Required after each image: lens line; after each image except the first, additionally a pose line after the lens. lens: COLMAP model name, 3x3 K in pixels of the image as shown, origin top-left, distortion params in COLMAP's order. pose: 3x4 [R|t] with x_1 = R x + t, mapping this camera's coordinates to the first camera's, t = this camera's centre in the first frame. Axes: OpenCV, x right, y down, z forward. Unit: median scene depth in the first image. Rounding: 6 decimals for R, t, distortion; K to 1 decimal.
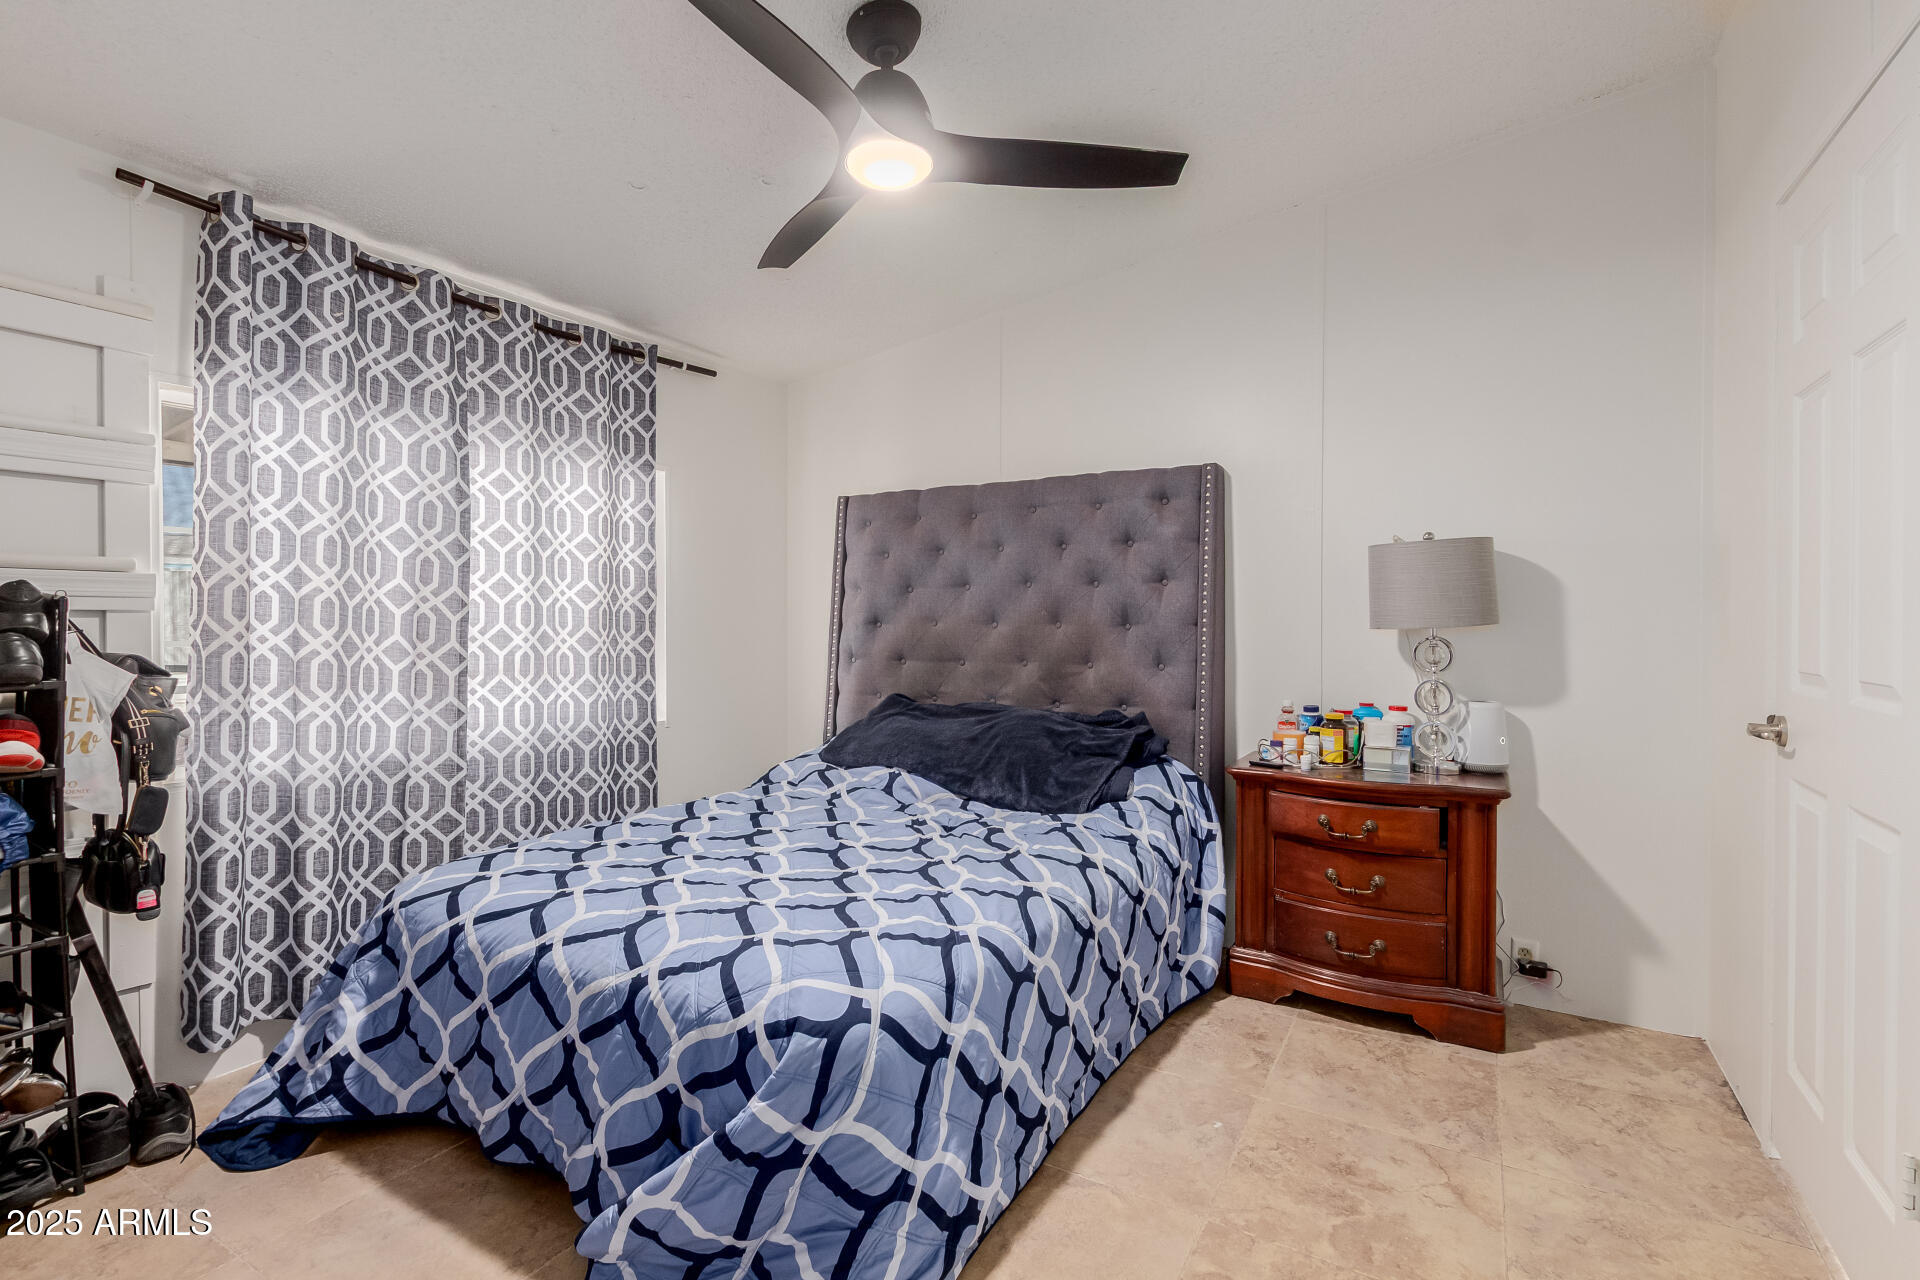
lens RADIAL K [[882.4, 0, 955.9], [0, 882.4, 645.8], [0, 0, 1]] dist [-0.001215, -0.000078]
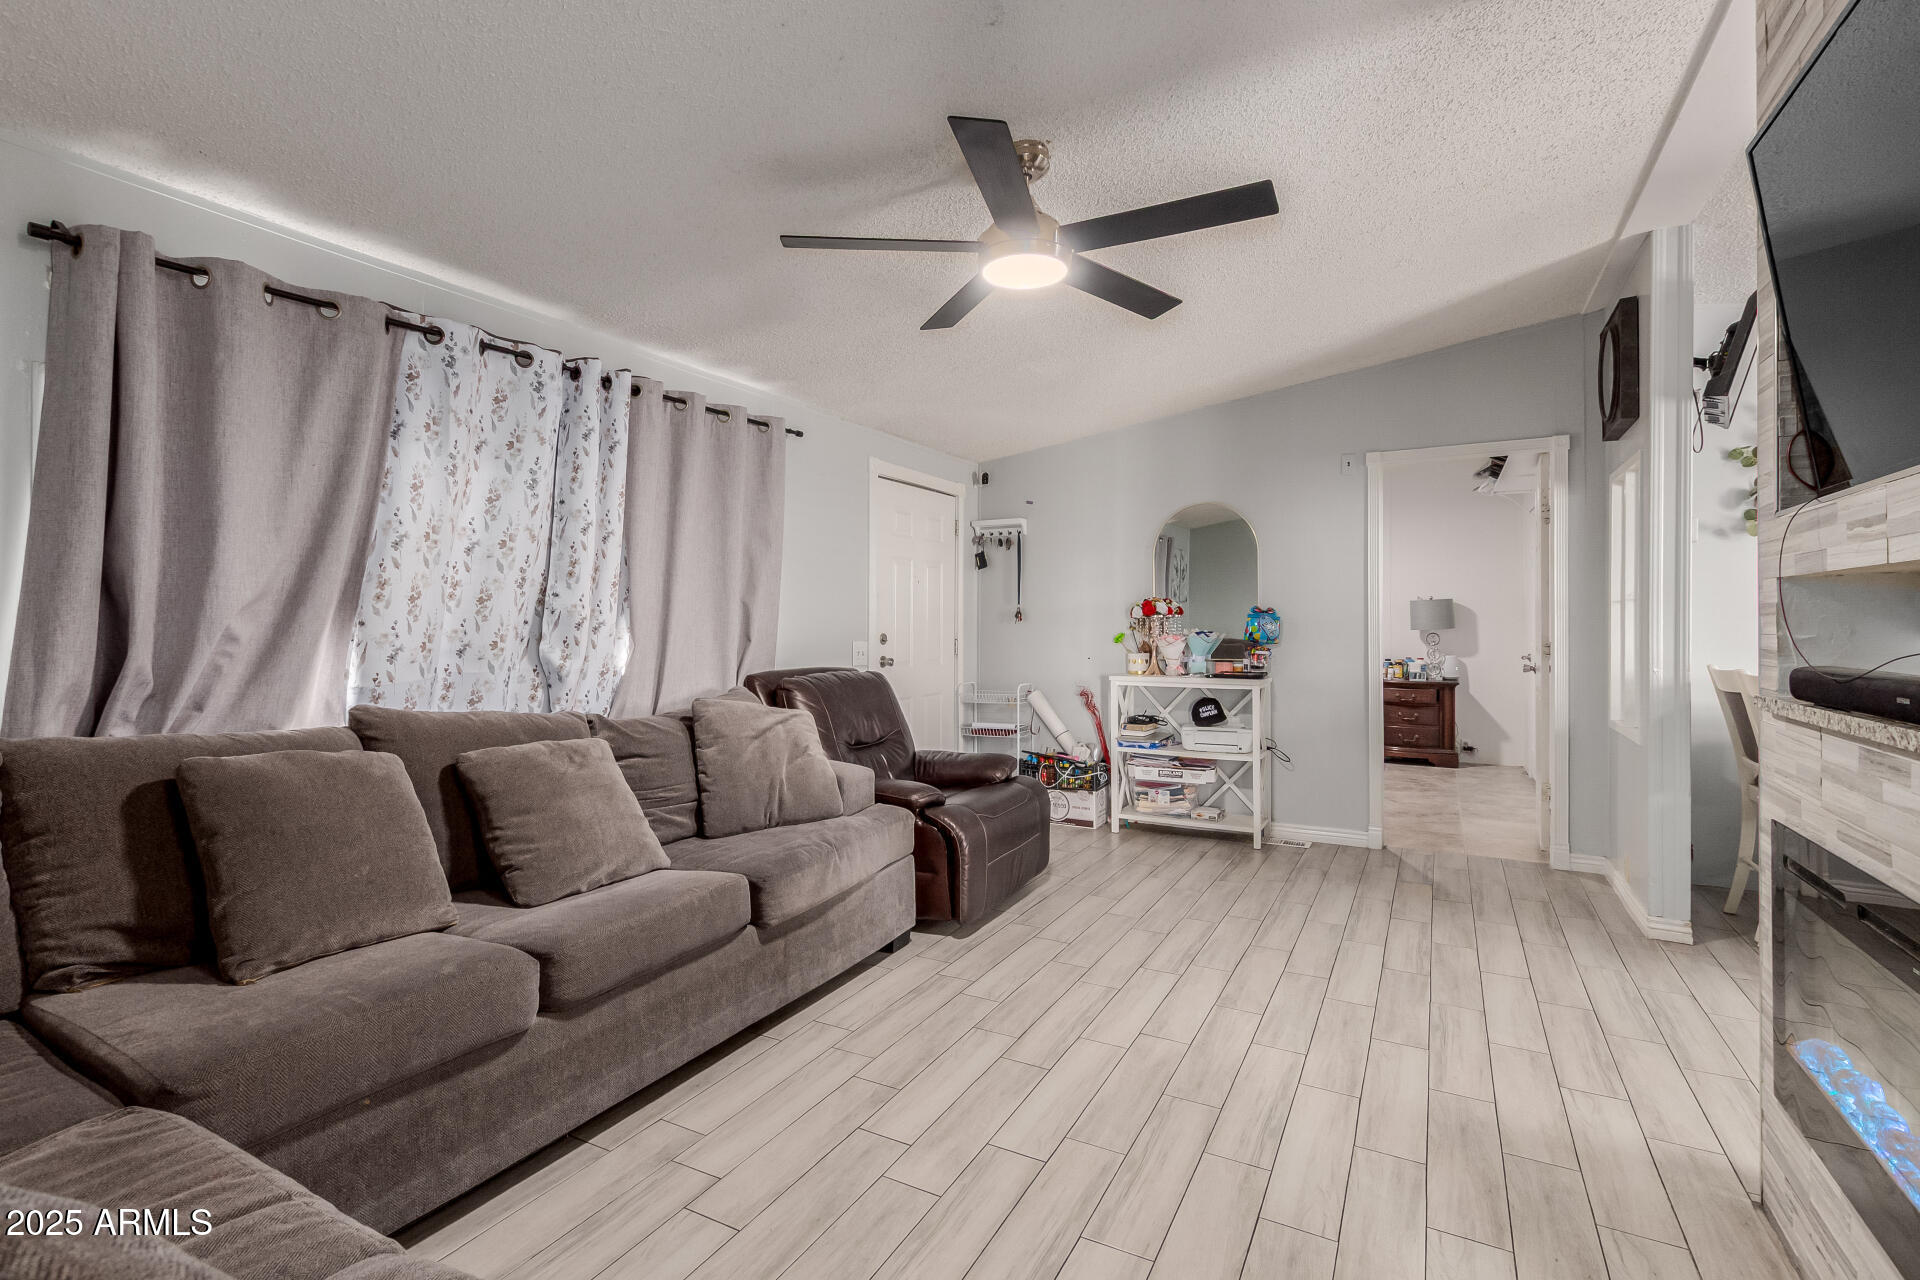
lens RADIAL K [[882.4, 0, 961.8], [0, 882.4, 631.0], [0, 0, 1]] dist [-0.001215, -0.000078]
pose [[0.999446, -0.006528, 0.032634, -1.090354], [0.006762, 0.999952, -0.007062, -0.006619], [-0.032586, 0.007279, 0.999442, -1.829263]]
